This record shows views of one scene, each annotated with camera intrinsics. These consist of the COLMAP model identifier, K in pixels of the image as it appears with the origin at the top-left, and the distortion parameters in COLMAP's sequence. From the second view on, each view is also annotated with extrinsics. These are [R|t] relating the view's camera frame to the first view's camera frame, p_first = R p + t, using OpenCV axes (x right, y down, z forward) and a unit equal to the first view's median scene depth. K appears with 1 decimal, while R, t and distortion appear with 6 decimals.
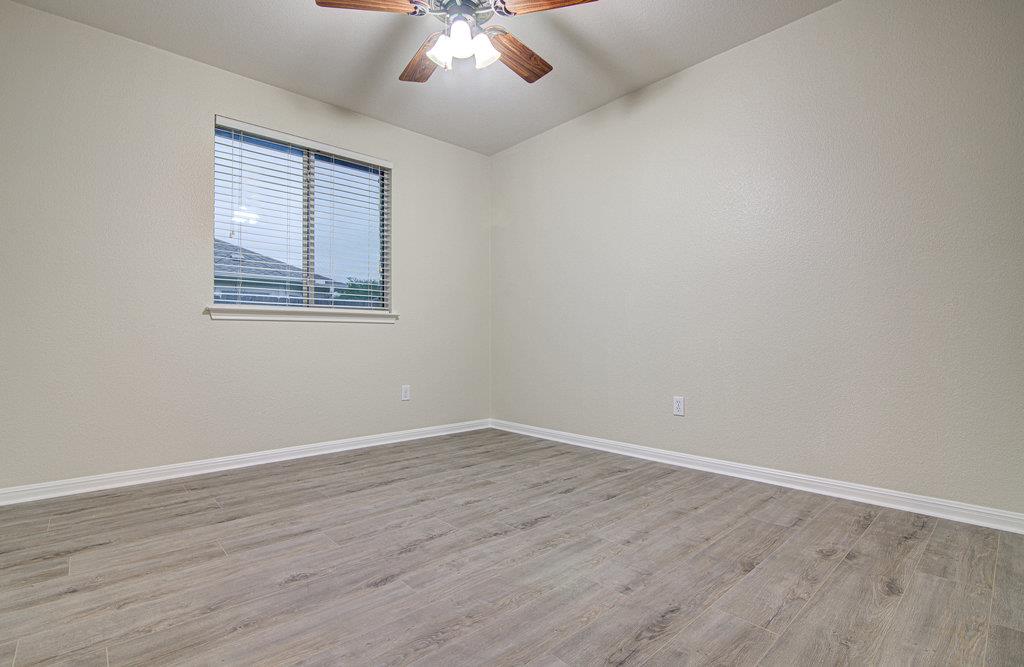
lens RADIAL K [[481.2, 0, 511.6], [0, 481.2, 335.5], [0, 0, 1]] dist [-0.017587, 0.000214]
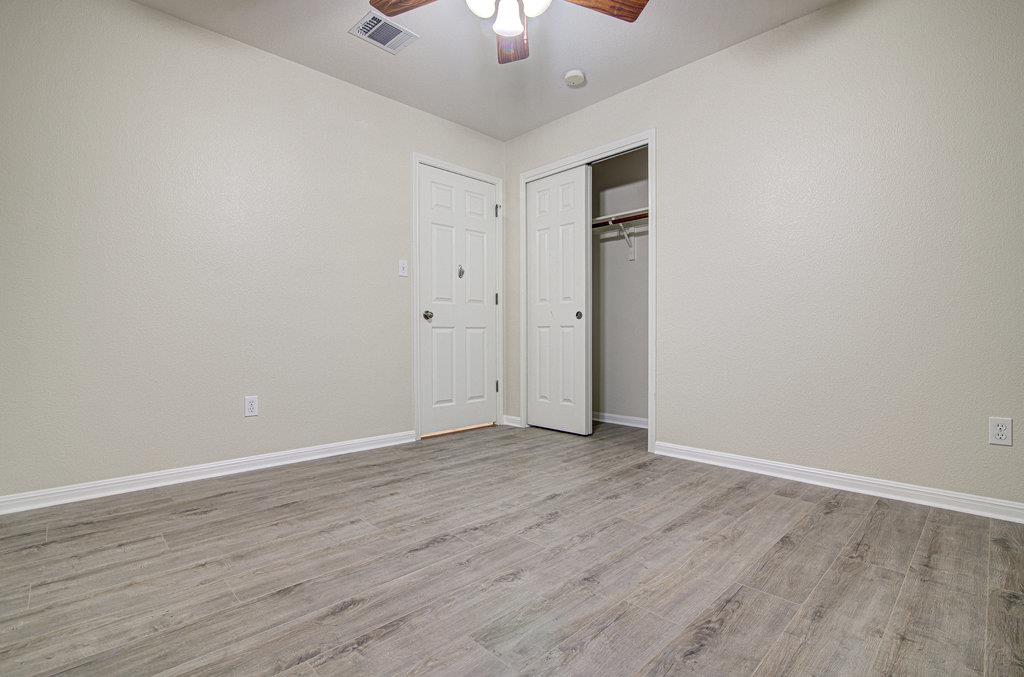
lens RADIAL K [[475.9, 0, 512.5], [0, 475.9, 337.6], [0, 0, 1]] dist [-0.011868, -0.000369]
pose [[-0.999451, 0.007935, -0.032165, -0.081442], [0.007963, 0.999968, -0.000731, 0.019310], [0.032158, -0.000987, -0.999482, 2.010927]]
